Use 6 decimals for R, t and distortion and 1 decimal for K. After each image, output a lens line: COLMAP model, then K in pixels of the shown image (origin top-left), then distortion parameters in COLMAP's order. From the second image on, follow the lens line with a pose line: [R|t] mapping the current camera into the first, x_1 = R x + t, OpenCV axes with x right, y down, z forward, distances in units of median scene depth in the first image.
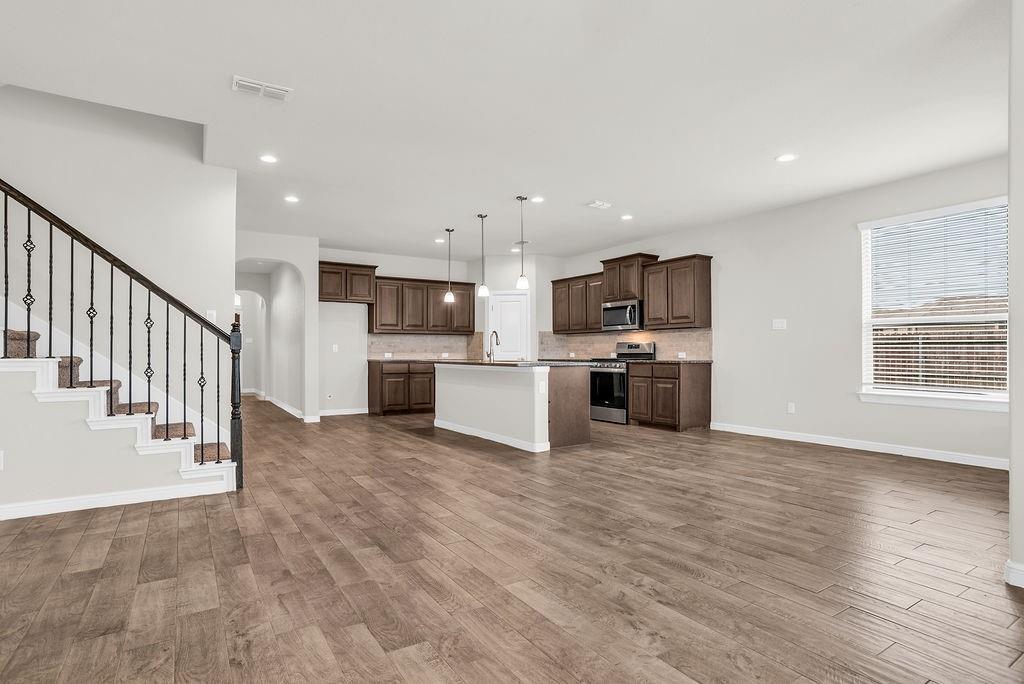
lens RADIAL K [[527.4, 0, 516.3], [0, 527.4, 352.9], [0, 0, 1]] dist [-0.063232, 0.025076]
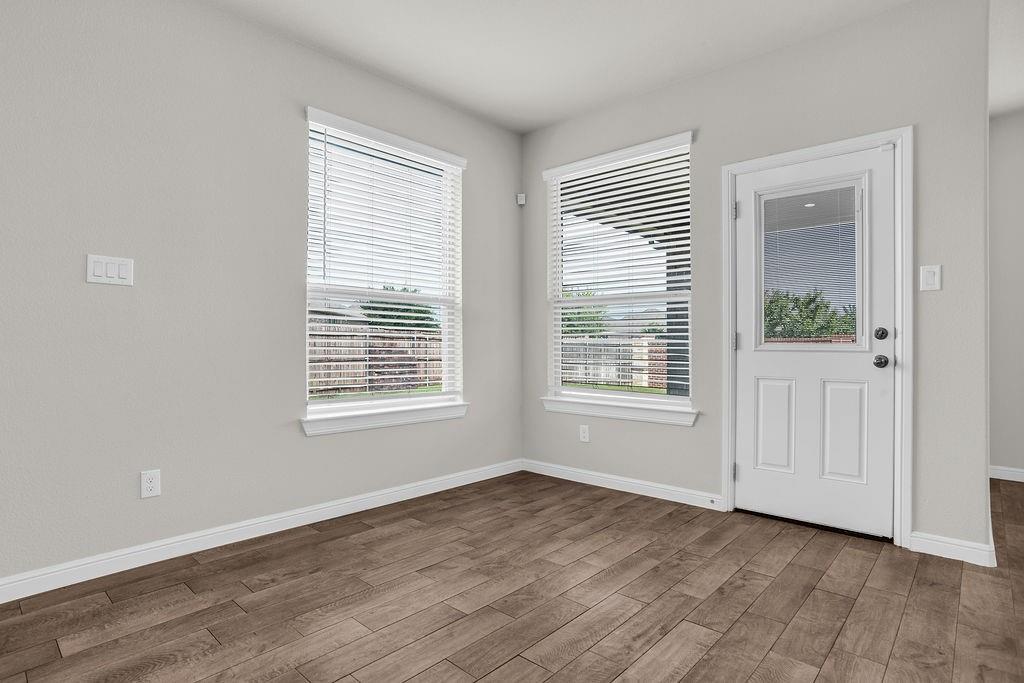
lens RADIAL K [[527.4, 0, 512.0], [0, 527.4, 347.1], [0, 0, 1]] dist [-0.063232, 0.025076]
pose [[-0.251900, -0.000047, 0.967753, 0.086535], [0.001015, 0.999999, 0.000313, 0.001628], [-0.967753, 0.001061, -0.251900, 0.931477]]
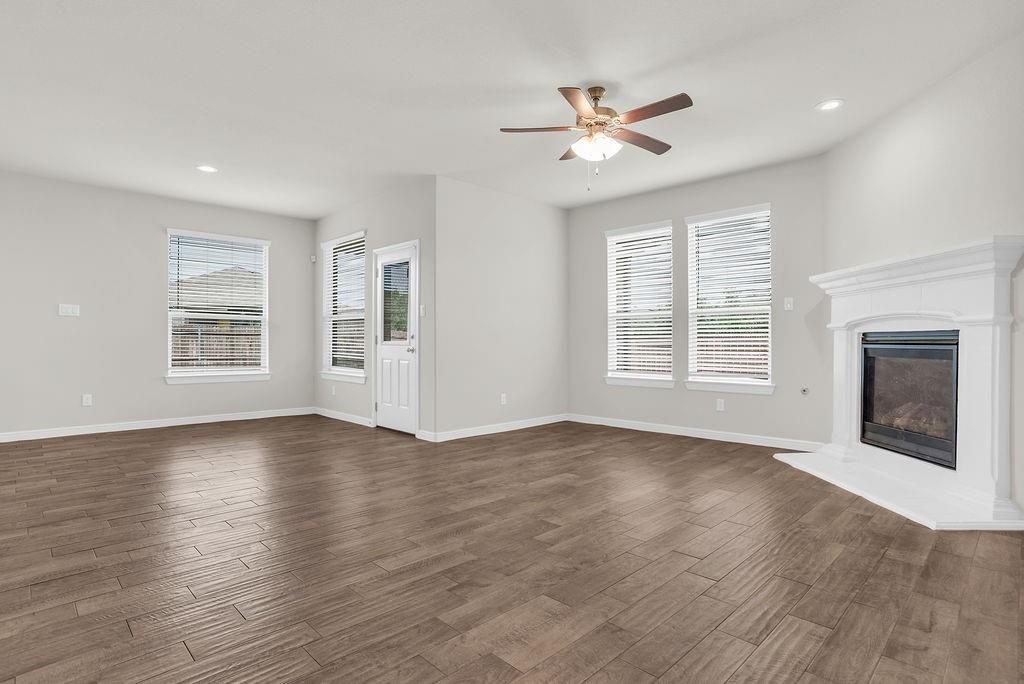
lens RADIAL K [[527.4, 0, 508.9], [0, 527.4, 336.9], [0, 0, 1]] dist [-0.063232, 0.025076]
pose [[-0.198750, 0.011720, 0.979980, -0.598702], [-0.001357, 0.999924, -0.012234, 0.002551], [-0.980049, -0.003761, -0.198719, 0.485960]]
